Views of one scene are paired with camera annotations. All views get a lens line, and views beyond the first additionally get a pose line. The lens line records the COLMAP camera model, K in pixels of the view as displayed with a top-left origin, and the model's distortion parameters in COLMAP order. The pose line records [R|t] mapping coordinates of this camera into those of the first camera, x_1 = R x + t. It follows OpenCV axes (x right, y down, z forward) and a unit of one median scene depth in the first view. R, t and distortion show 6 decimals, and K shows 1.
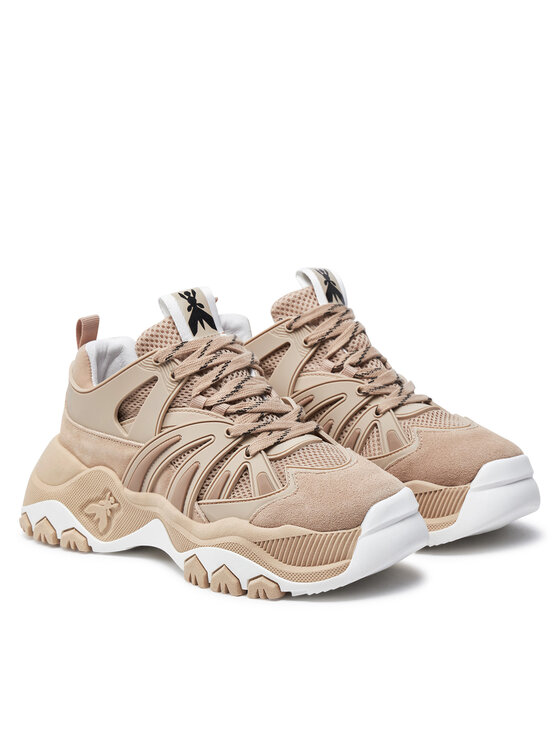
lens RADIAL K [[2164.7, 0, 280.0], [0, 2164.7, 373.0], [0, 0, 1]] dist [0.053789, -0.125639]
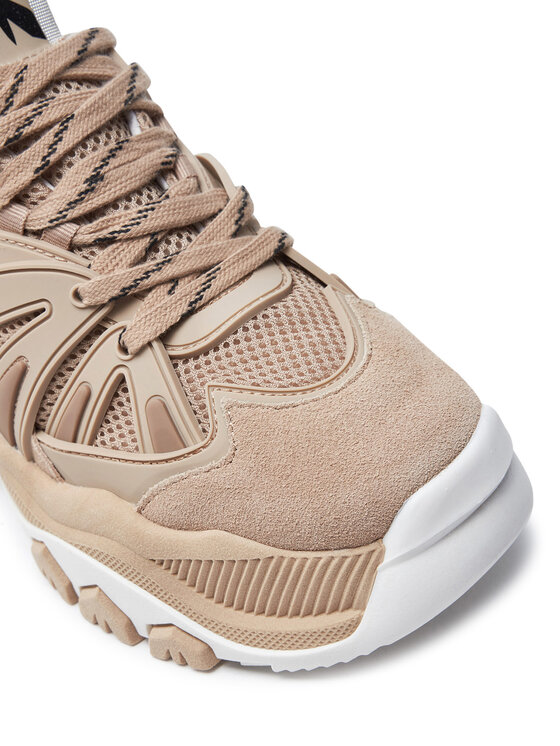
lens RADIAL K [[1201.5, 0, 280.0], [0, 1201.5, 373.0], [0, 0, 1]] dist [0.001205, 0.055996]
pose [[0.995976, -0.055229, -0.070585, 0.034157], [0.080227, 0.900472, 0.427451, -0.060789], [0.039952, -0.431394, 0.901279, 0.764989]]
